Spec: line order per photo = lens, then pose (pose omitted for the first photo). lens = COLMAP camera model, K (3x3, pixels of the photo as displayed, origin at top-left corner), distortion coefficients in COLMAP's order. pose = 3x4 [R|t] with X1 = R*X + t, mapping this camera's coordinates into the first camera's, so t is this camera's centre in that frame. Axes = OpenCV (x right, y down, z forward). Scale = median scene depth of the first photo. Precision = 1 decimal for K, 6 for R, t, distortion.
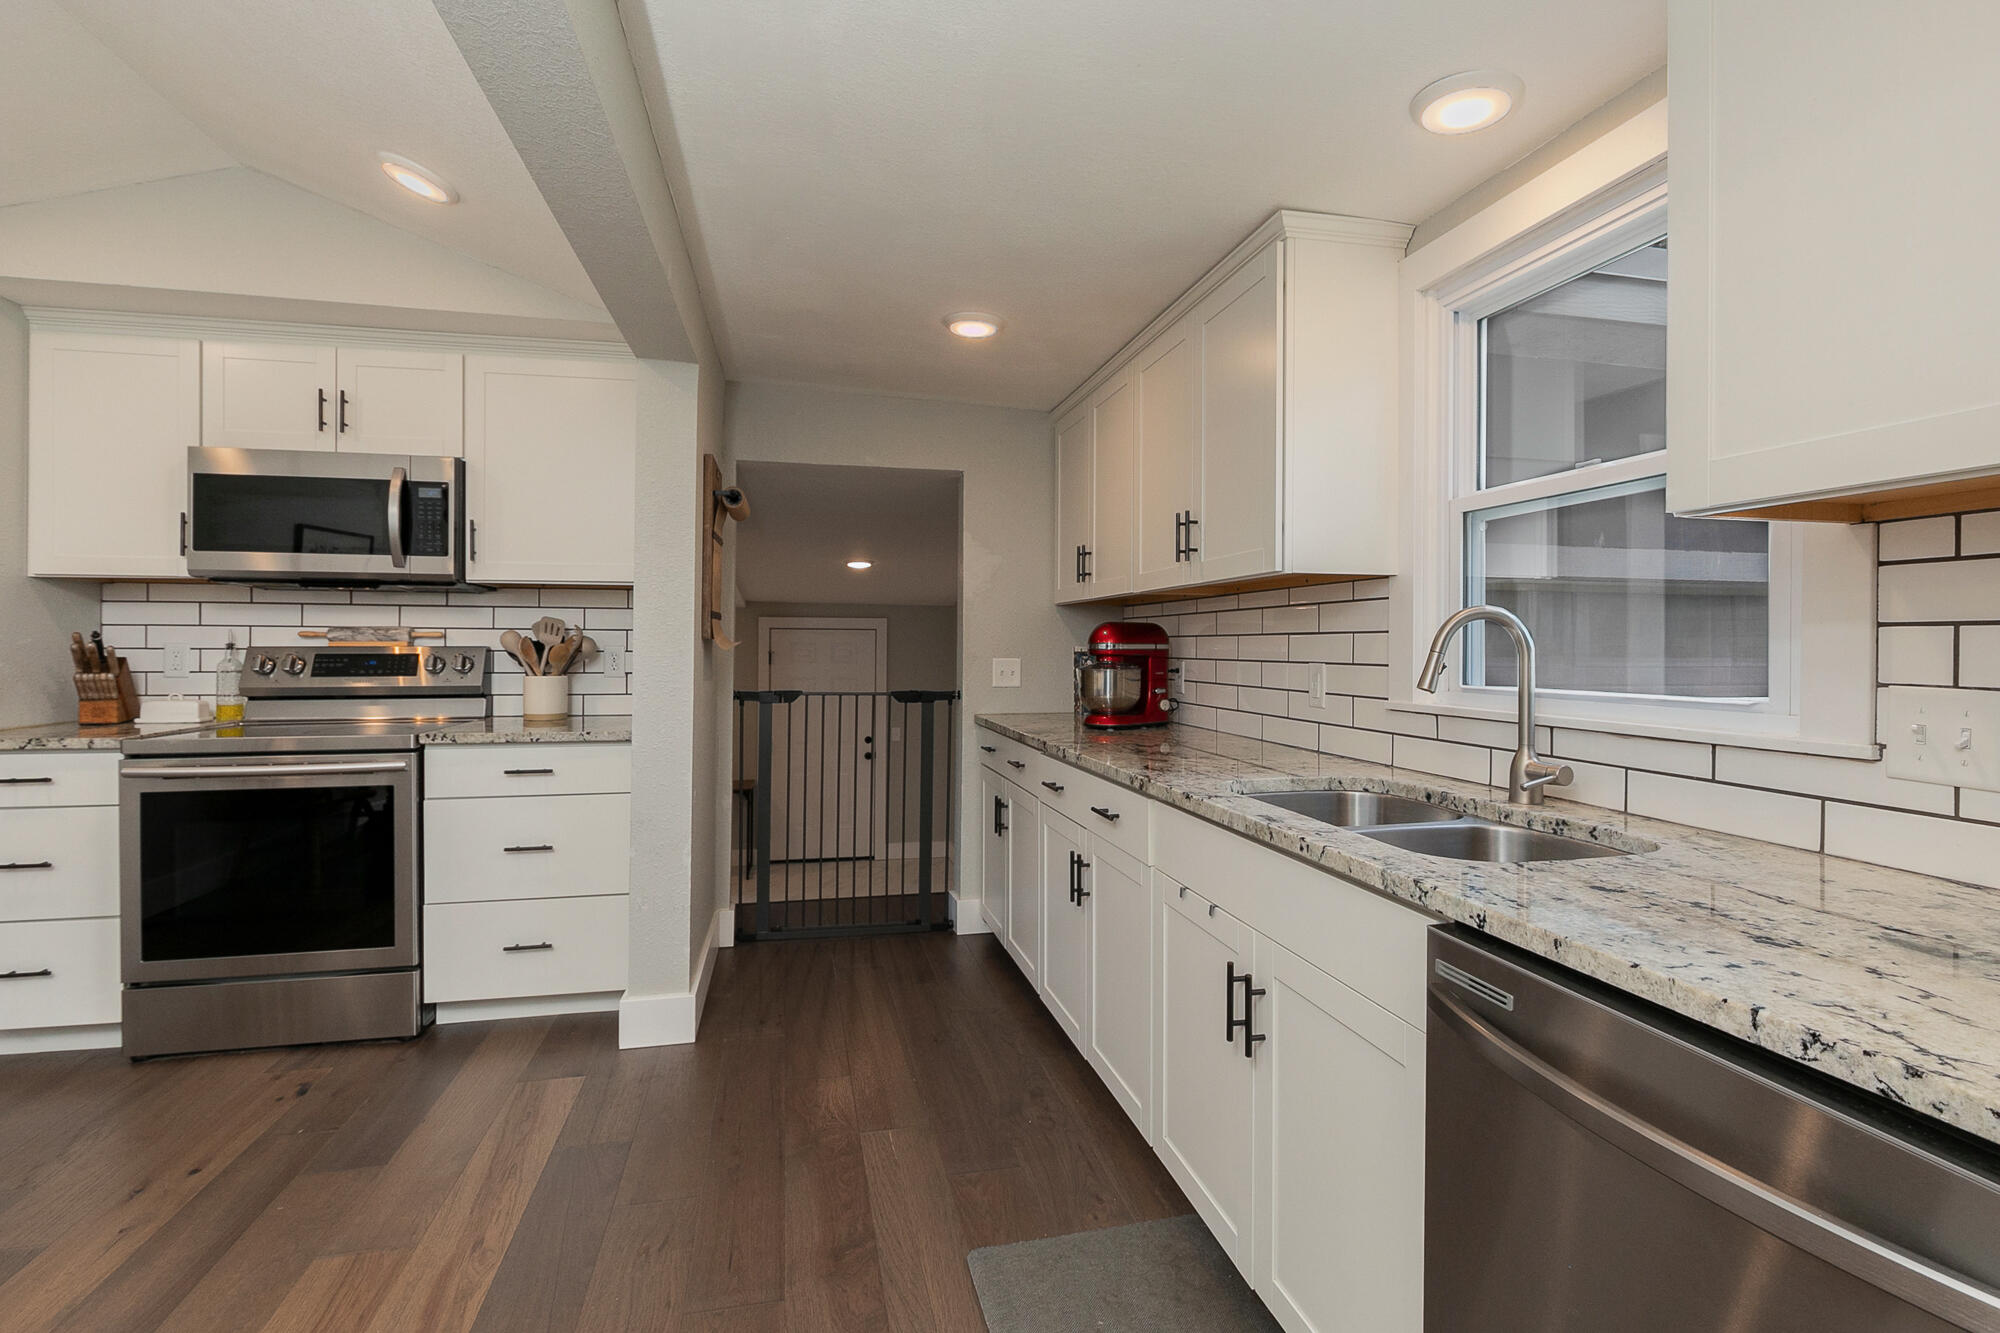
lens RADIAL K [[926.0, 0, 999.6], [0, 926.0, 650.3], [0, 0, 1]] dist [0.000671, 0.000011]
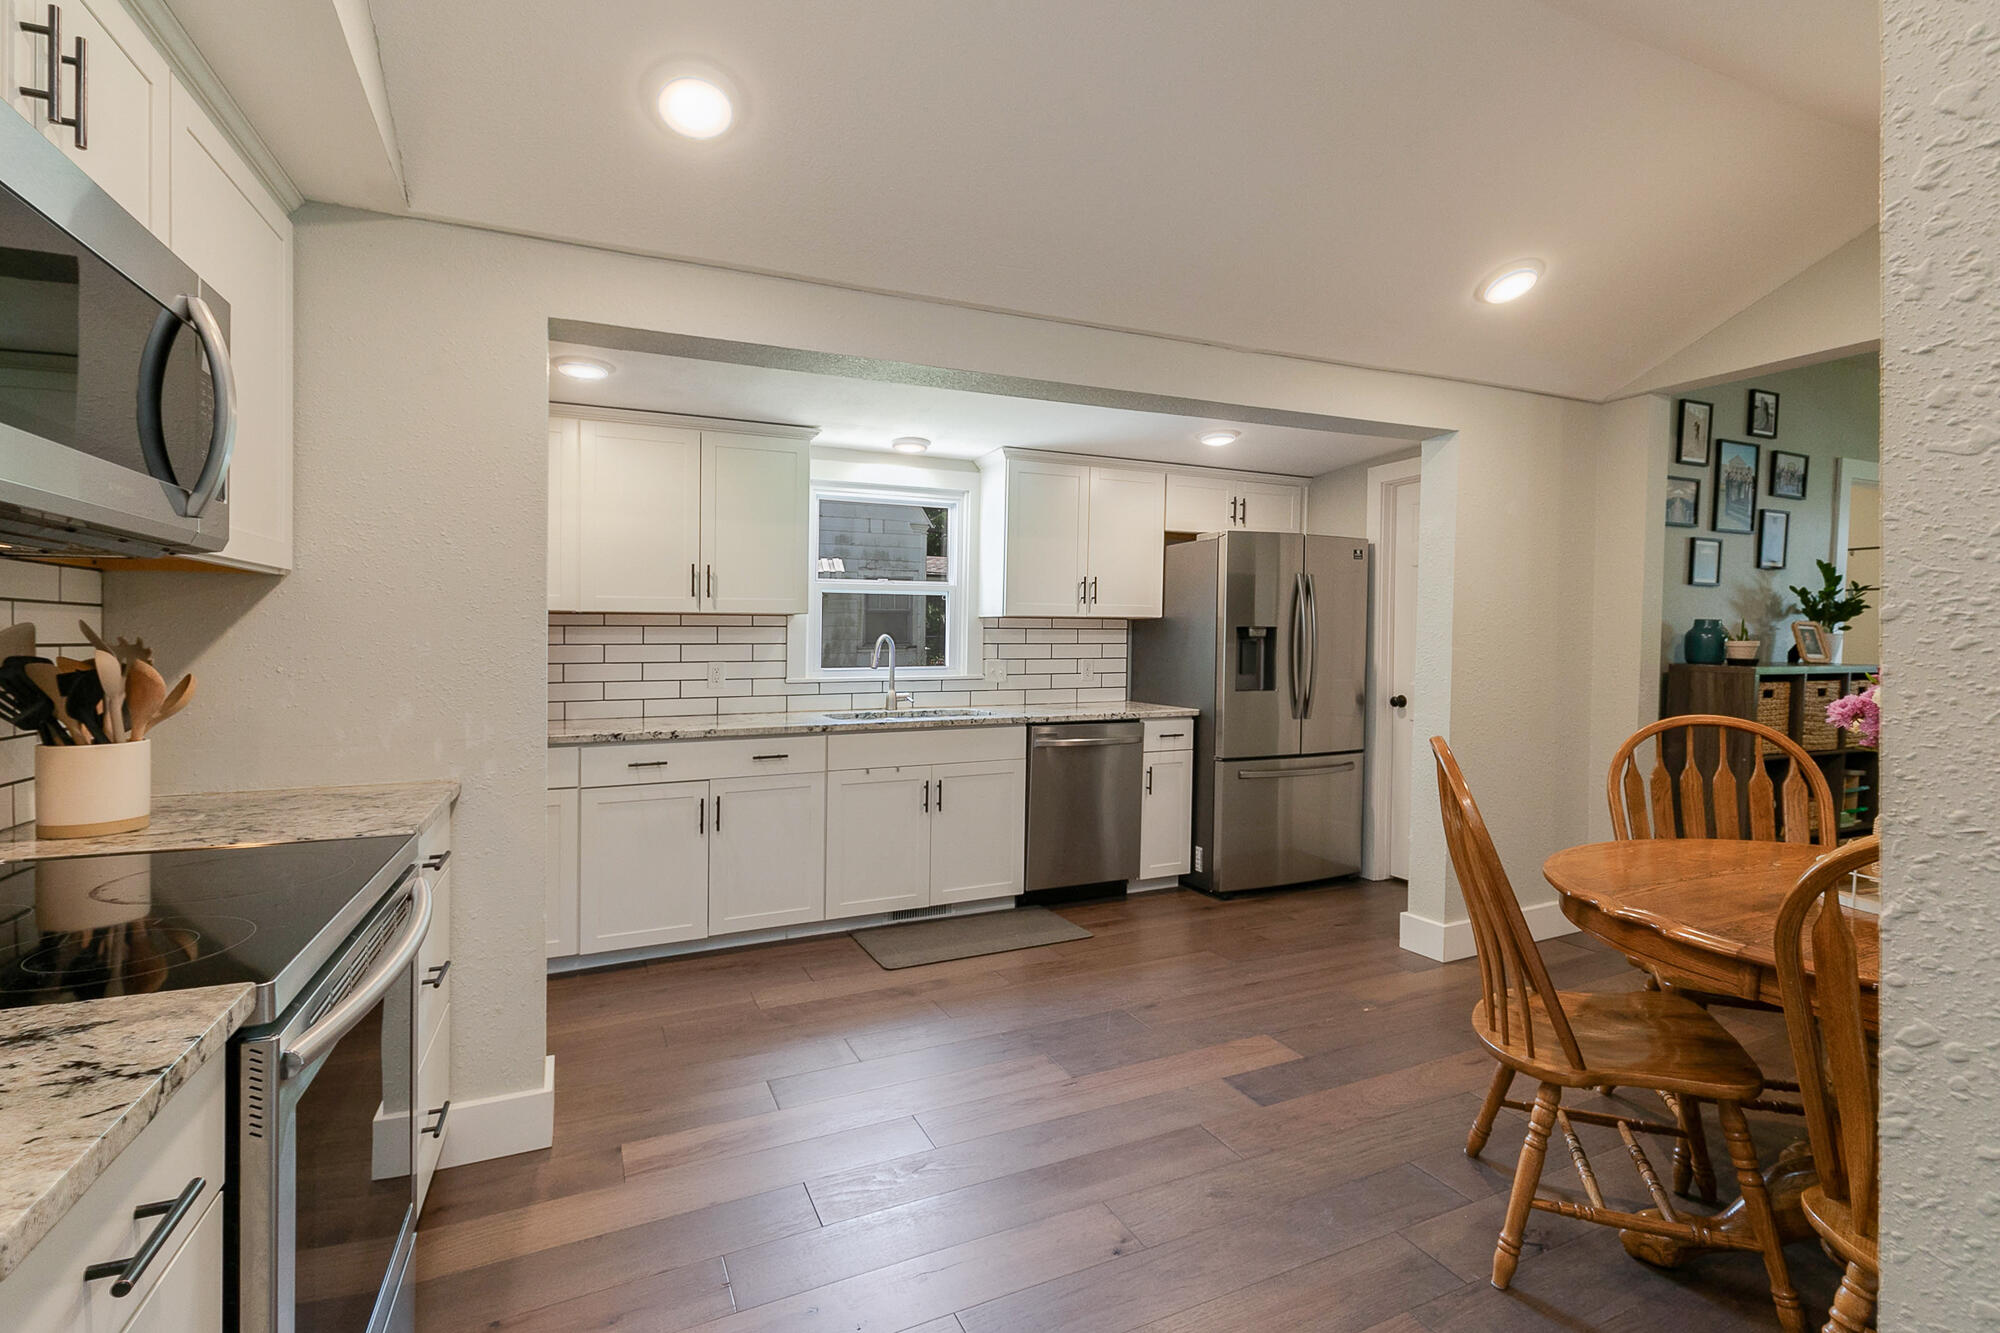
lens RADIAL K [[909.5, 0, 1010.0], [0, 909.5, 690.5], [0, 0, 1]] dist [-0.000704, -0.000062]
pose [[-0.203062, -0.058811, 0.977398, -1.142883], [0.005788, 0.998105, 0.061260, -0.026750], [-0.979149, 0.018097, -0.202337, 0.675040]]
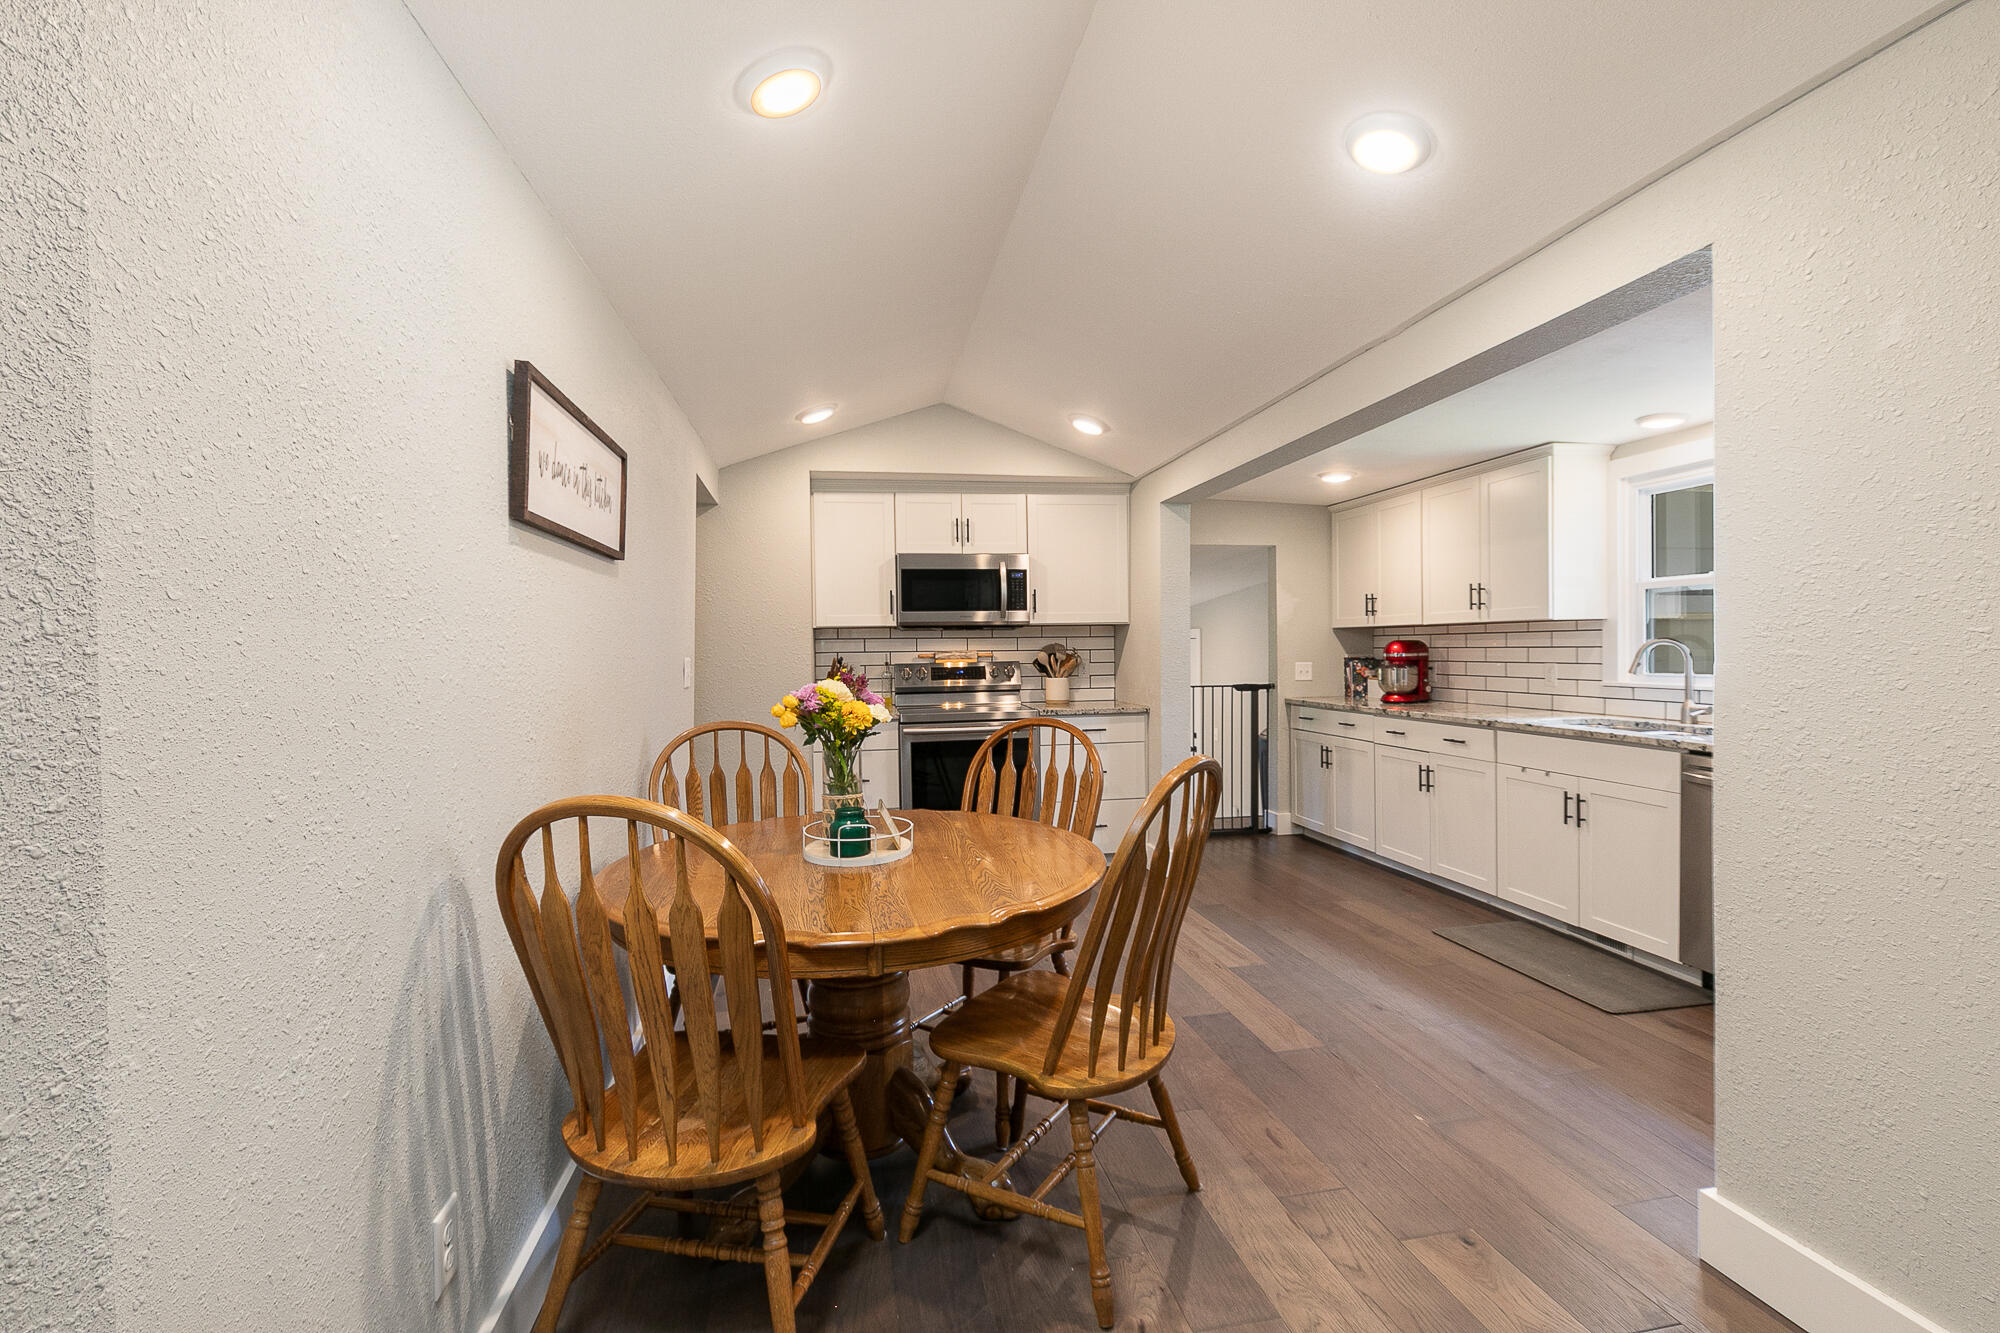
lens RADIAL K [[875.6, 0, 1004.0], [0, 875.6, 656.6], [0, 0, 1]] dist [-0.000501, -0.000012]
pose [[0.999139, -0.017453, -0.037638, -0.583080], [0.017640, 0.999834, 0.004638, -0.022464], [0.037551, -0.005298, 0.999281, -0.684633]]
